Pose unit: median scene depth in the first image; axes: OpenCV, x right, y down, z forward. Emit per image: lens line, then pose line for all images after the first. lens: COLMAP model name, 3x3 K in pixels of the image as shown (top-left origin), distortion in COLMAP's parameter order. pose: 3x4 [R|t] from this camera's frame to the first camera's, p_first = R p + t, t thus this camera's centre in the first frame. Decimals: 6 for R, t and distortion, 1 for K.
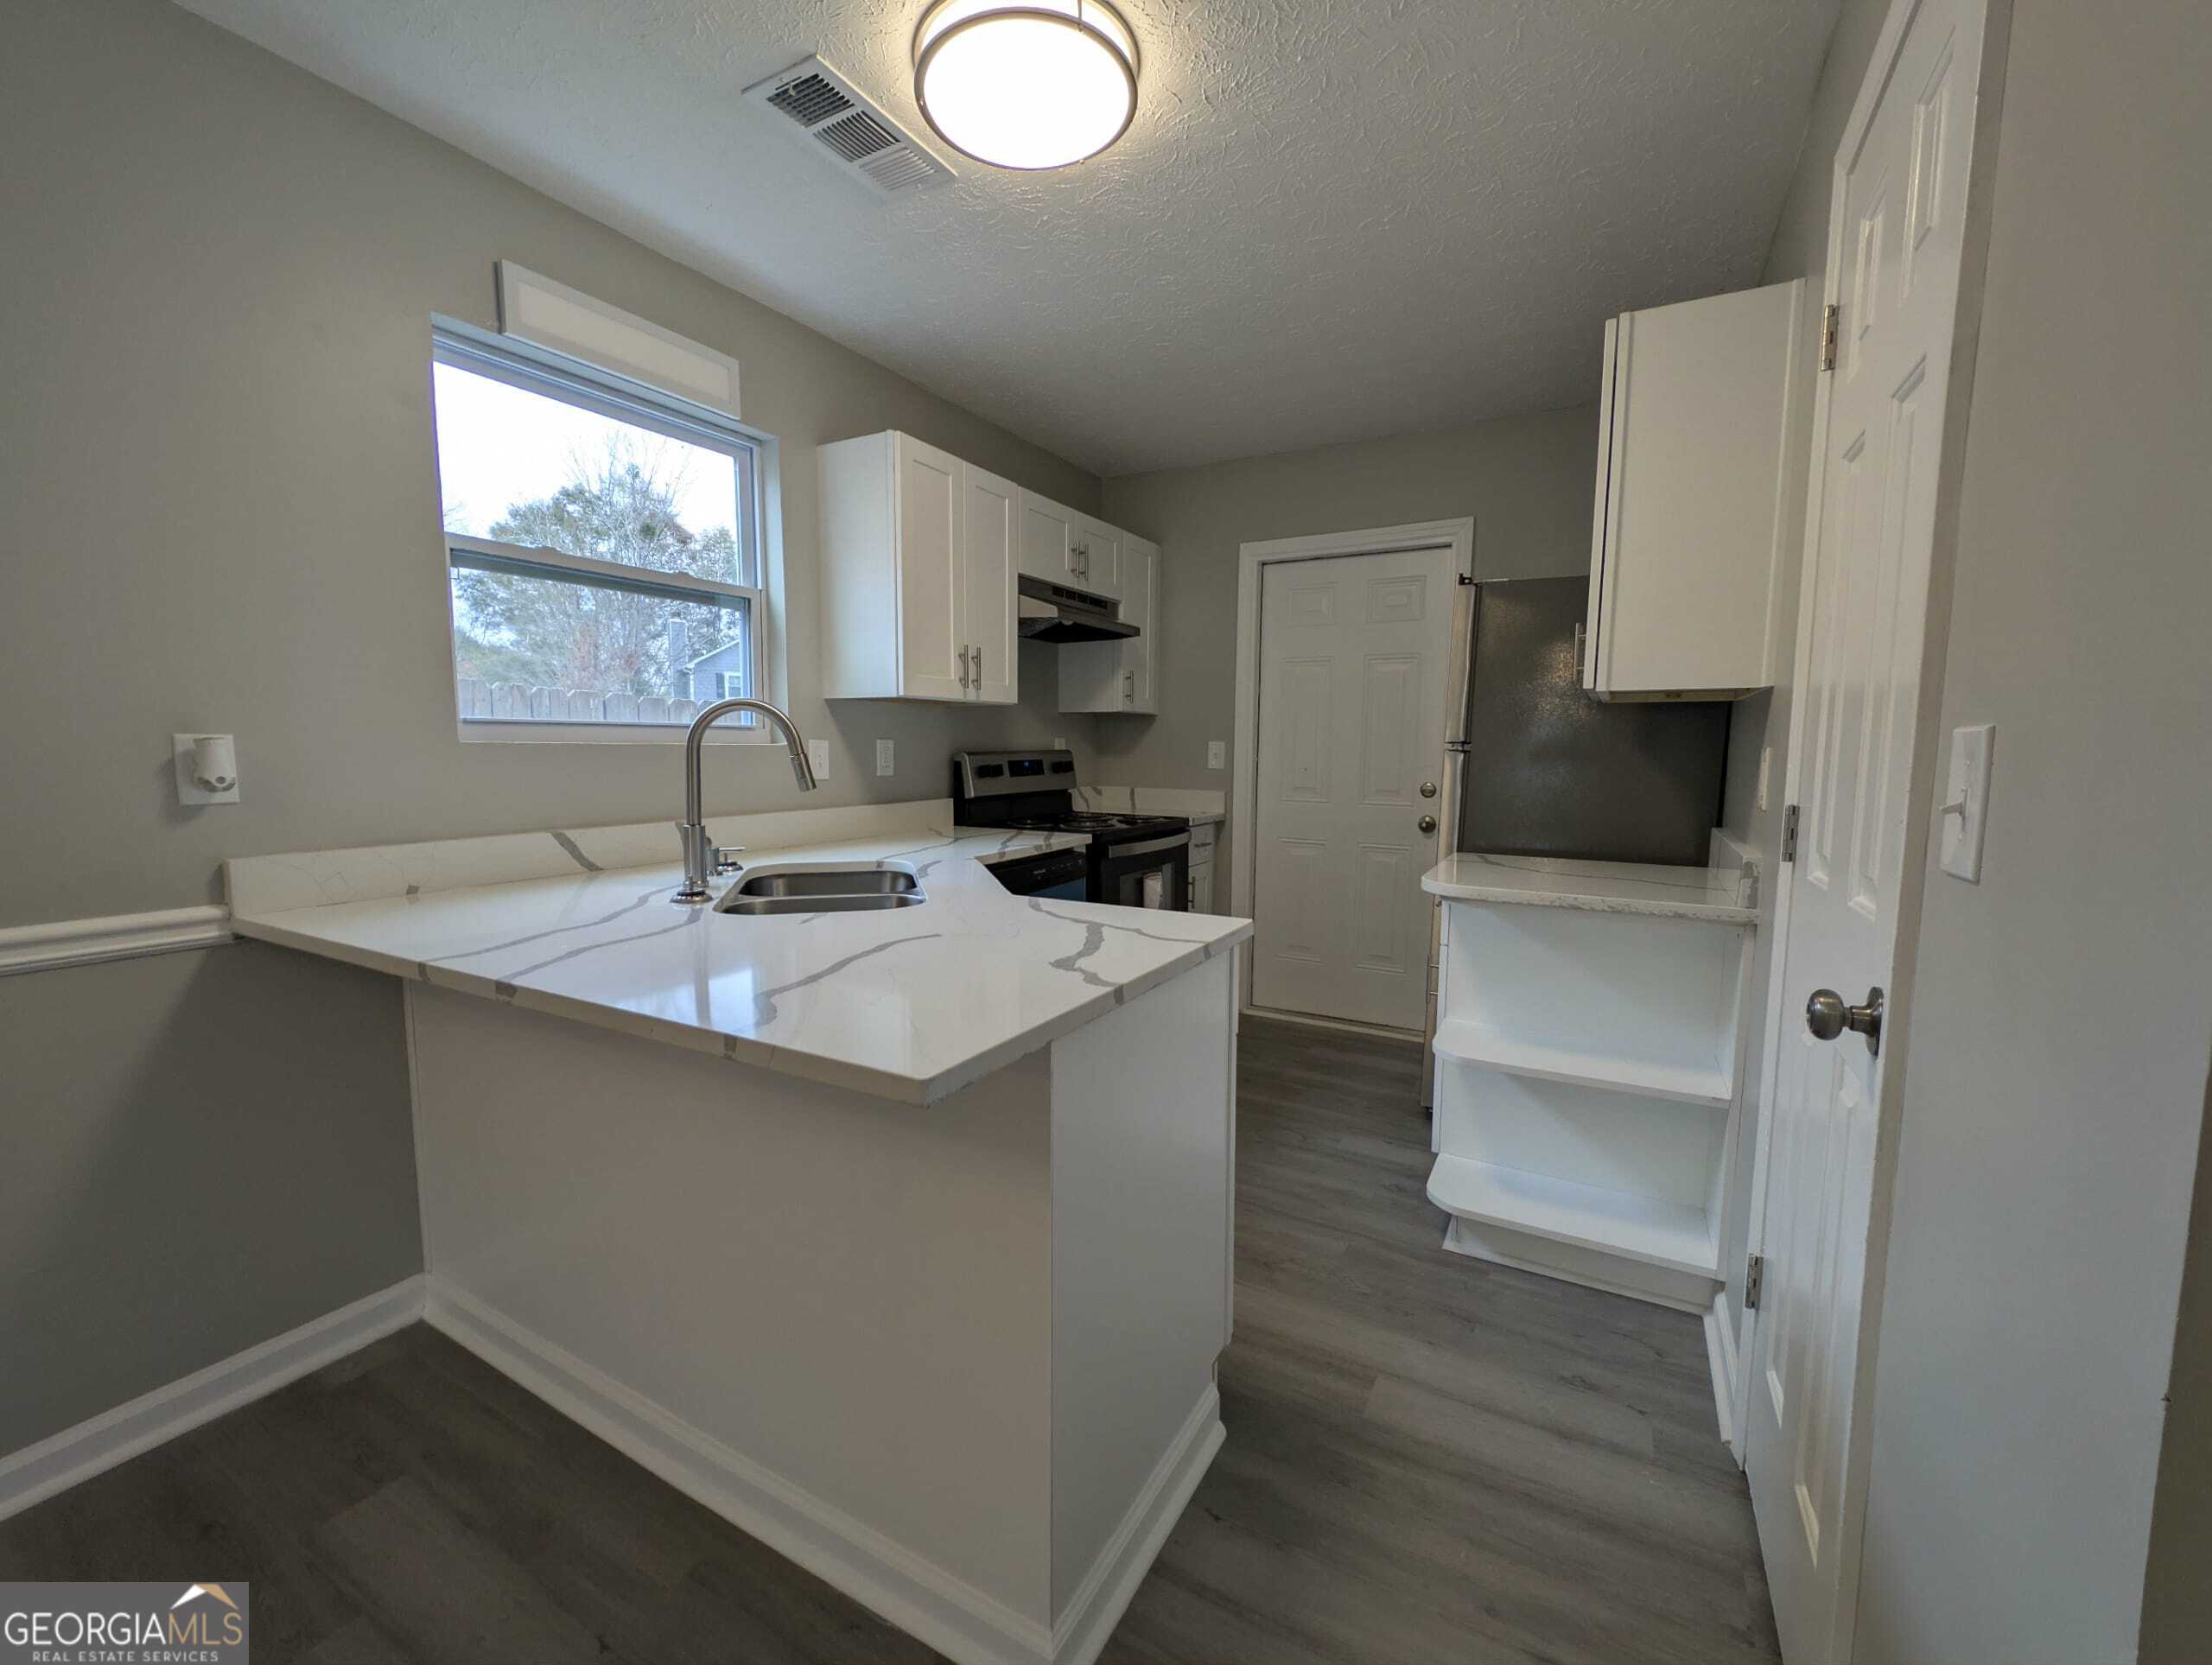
lens RADIAL K [[903.0, 0, 1104.6], [0, 903.0, 830.6], [0, 0, 1]] dist [0.003648, -0.000557]
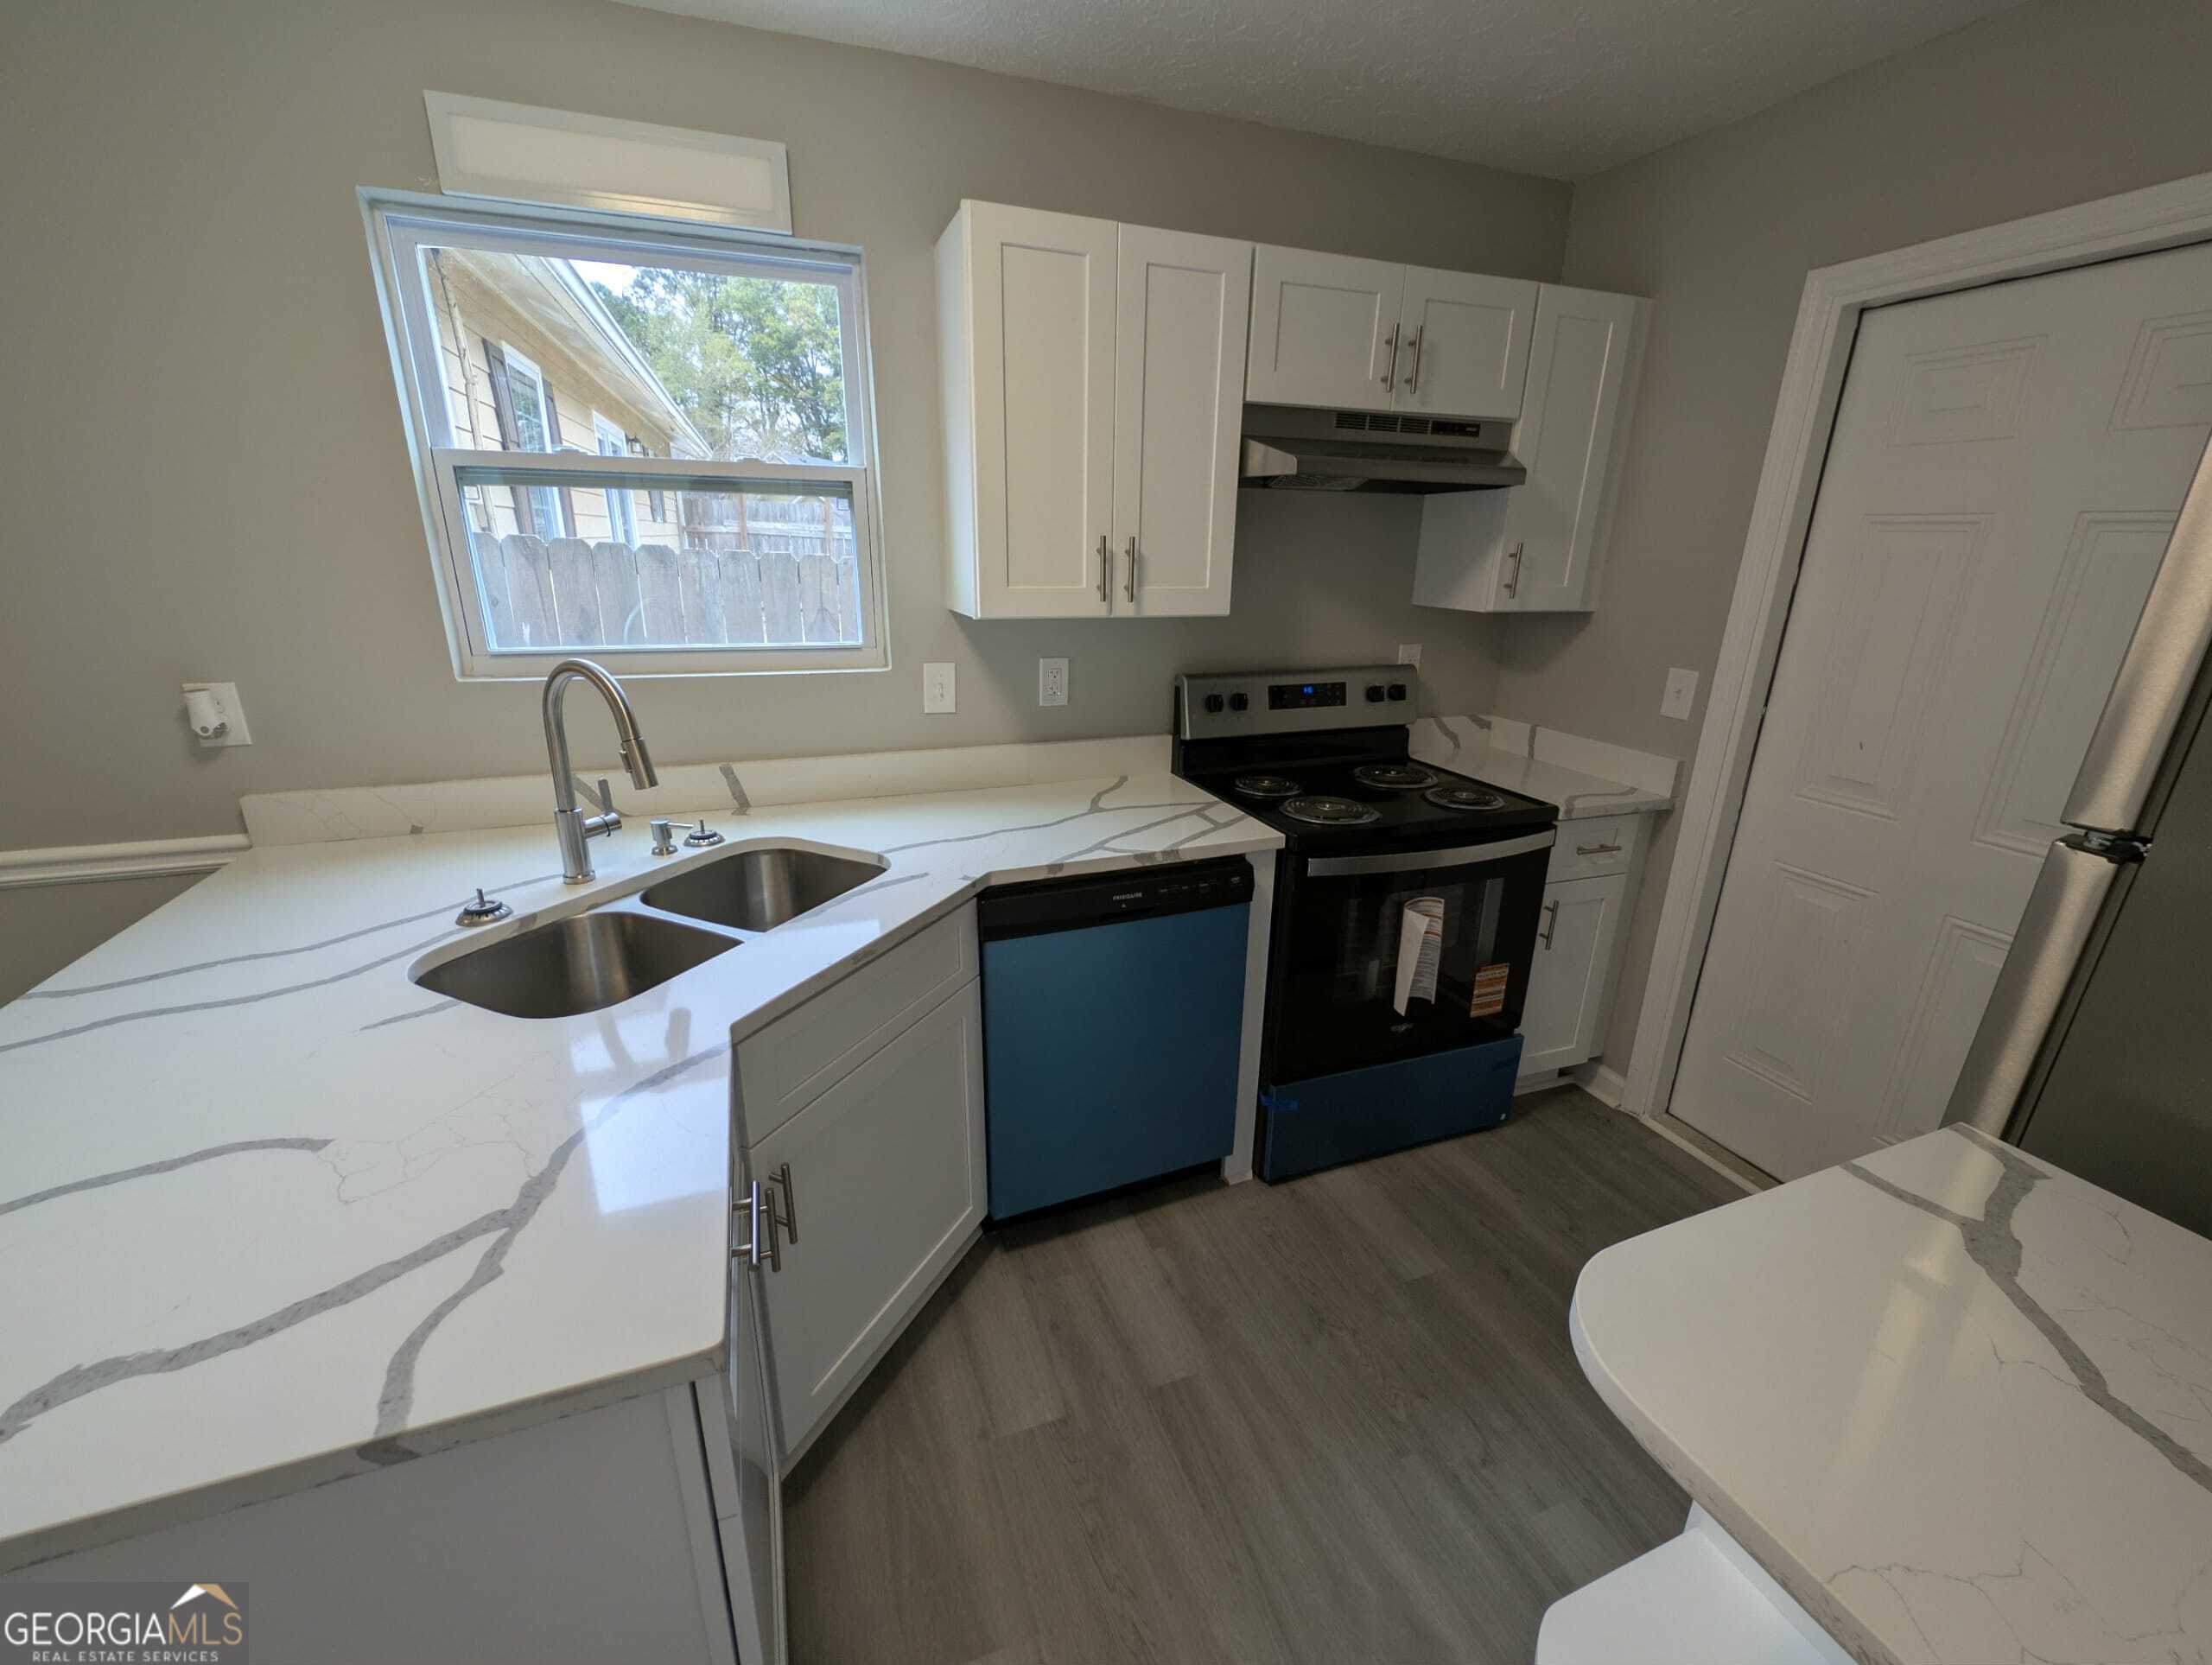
lens RADIAL K [[903.0, 0, 1109.0], [0, 903.0, 831.5], [0, 0, 1]] dist [0.003648, -0.000557]
pose [[0.764184, 0.203478, -0.612061, 0.251565], [-0.073160, 0.970156, 0.231183, -0.123035], [0.640835, -0.131888, 0.756264, 0.391510]]
